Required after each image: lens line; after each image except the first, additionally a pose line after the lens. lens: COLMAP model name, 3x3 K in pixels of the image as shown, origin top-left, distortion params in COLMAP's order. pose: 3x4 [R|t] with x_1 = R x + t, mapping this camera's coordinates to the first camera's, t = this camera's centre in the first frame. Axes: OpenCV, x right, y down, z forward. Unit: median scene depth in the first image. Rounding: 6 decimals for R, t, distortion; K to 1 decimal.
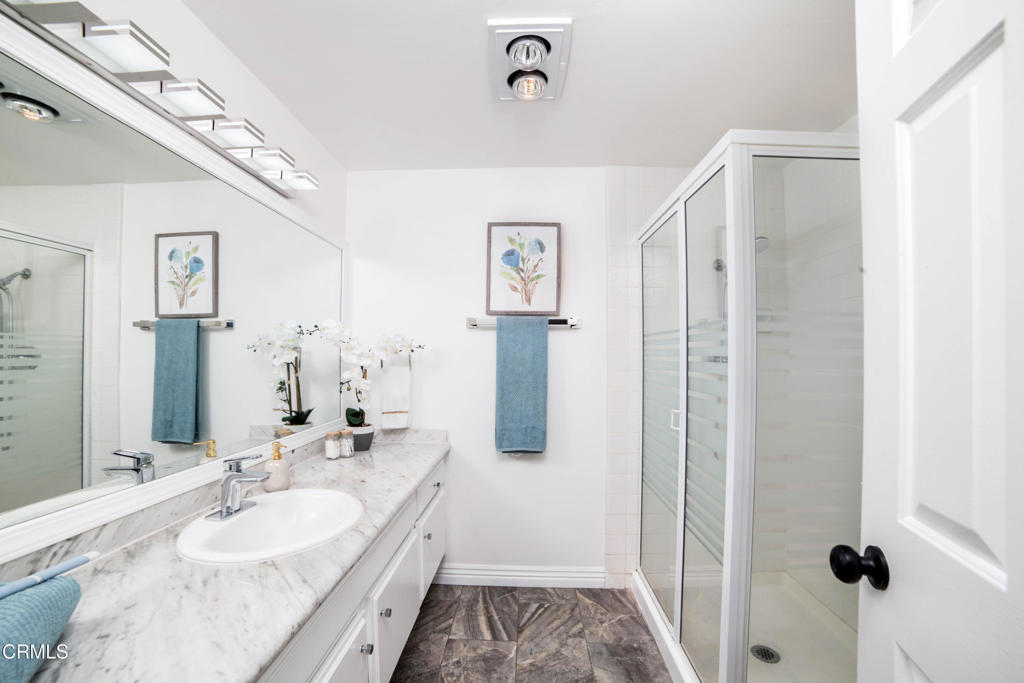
lens RADIAL K [[429.2, 0, 508.3], [0, 429.2, 349.3], [0, 0, 1]] dist [-0.107338, 0.039410]
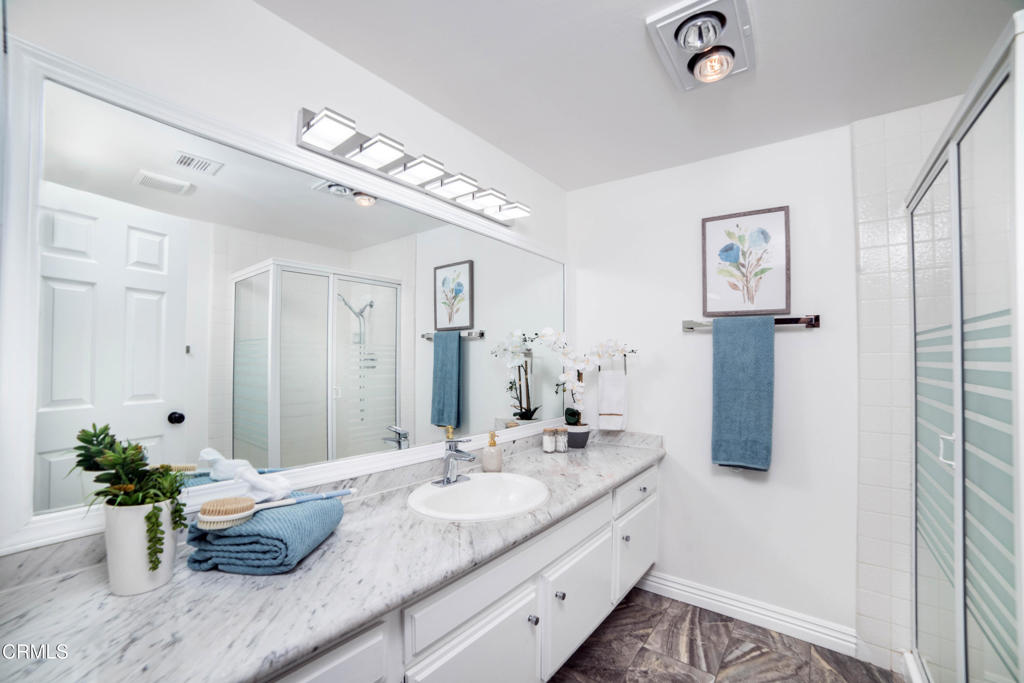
lens RADIAL K [[423.7, 0, 513.1], [0, 423.7, 349.0], [0, 0, 1]] dist [-0.104344, 0.037791]
pose [[0.821433, -0.010923, -0.570200, 0.133300], [0.004345, 0.999907, -0.012895, 0.000139], [0.570288, 0.008114, 0.821405, 0.017227]]
